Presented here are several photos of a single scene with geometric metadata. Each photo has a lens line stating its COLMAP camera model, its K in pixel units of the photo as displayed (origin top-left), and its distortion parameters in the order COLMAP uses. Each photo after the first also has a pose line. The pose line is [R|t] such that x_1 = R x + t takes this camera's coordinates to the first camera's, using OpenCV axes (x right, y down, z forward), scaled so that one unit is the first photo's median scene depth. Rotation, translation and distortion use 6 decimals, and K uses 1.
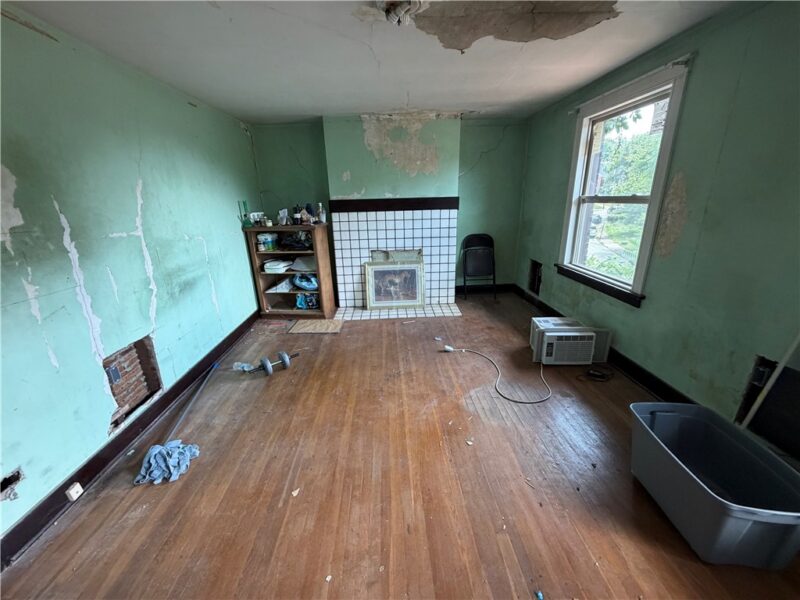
lens RADIAL K [[318.6, 0, 397.6], [0, 318.6, 300.2], [0, 0, 1]] dist [0.000994, -0.000022]
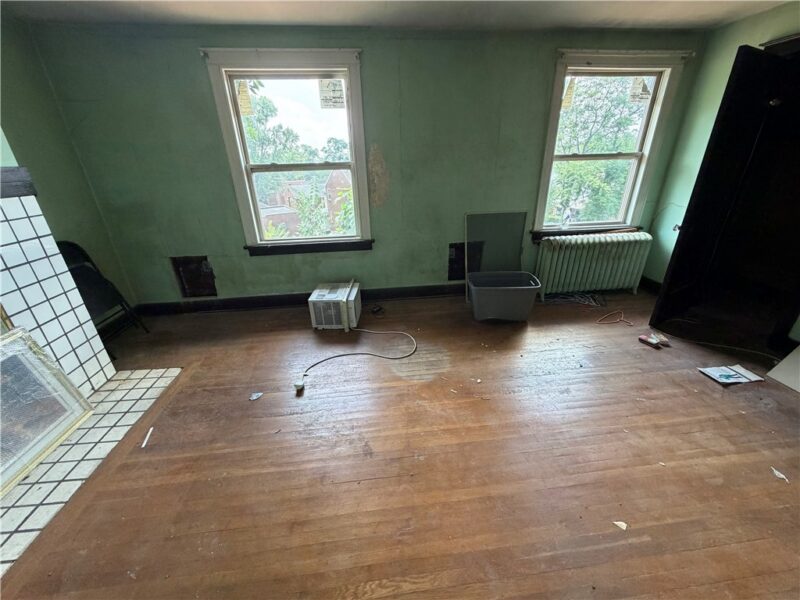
lens RADIAL K [[318.6, 0, 398.1], [0, 318.6, 301.4], [0, 0, 1]] dist [0.000994, -0.000022]
pose [[-0.069851, -0.380473, 0.922150, -0.455725], [0.330015, 0.863544, 0.381290, -0.213001], [-0.941388, 0.330957, 0.065242, 0.727504]]
